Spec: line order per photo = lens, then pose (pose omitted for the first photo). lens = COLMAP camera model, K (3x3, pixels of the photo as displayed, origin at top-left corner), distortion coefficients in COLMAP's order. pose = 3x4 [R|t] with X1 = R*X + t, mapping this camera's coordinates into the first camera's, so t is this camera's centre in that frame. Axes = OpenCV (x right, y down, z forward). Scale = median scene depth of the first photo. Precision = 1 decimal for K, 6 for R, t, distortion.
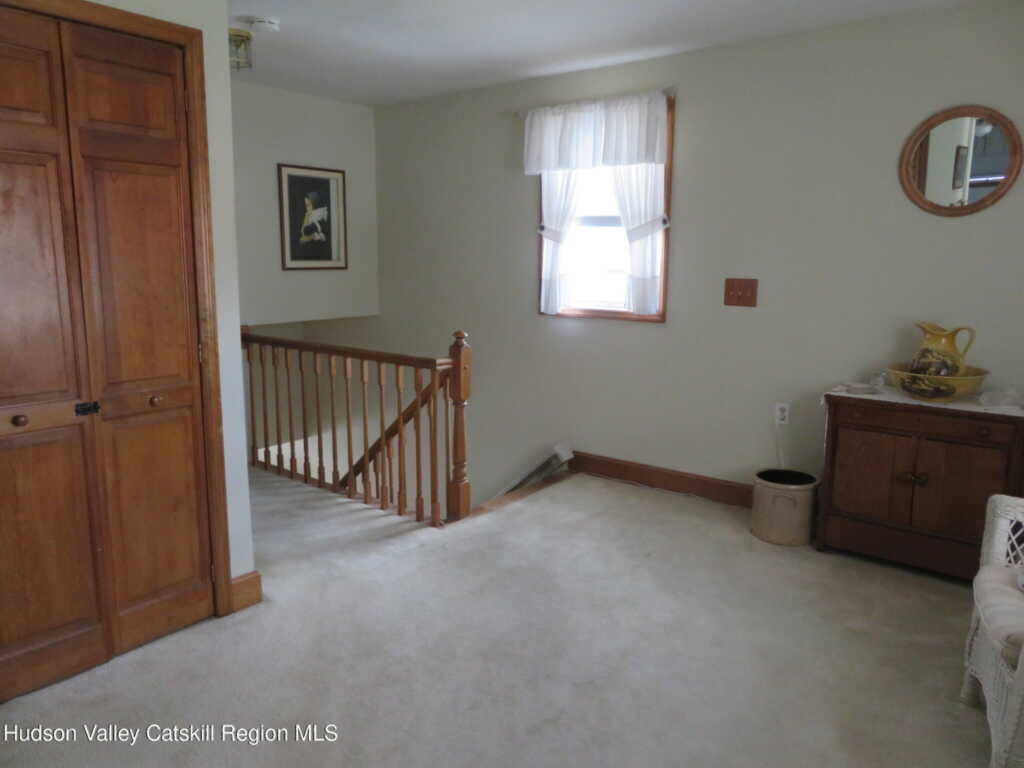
lens RADIAL K [[734.6, 0, 515.7], [0, 734.6, 385.0], [0, 0, 1]] dist [-0.009174, 0.004154]
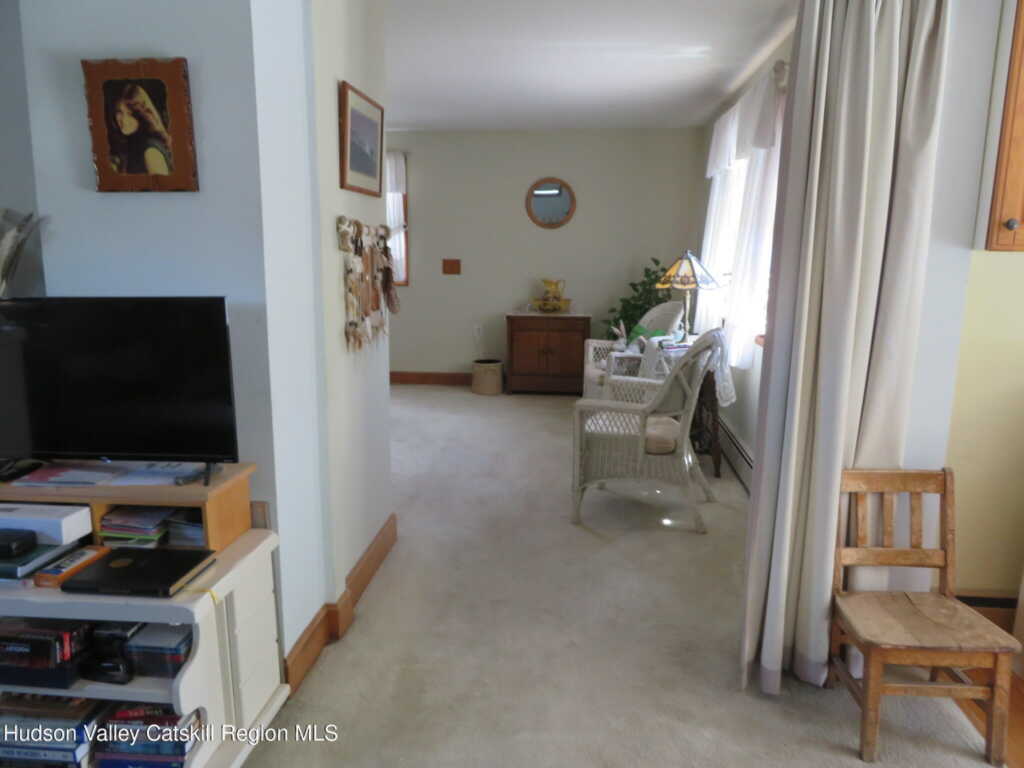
lens RADIAL K [[734.6, 0, 510.1], [0, 734.6, 385.5], [0, 0, 1]] dist [-0.009174, 0.004154]
pose [[0.844347, -0.094898, 0.527325, -0.615447], [0.088991, 0.995358, 0.036635, 0.124305], [-0.528354, 0.015994, 0.848873, -0.679690]]
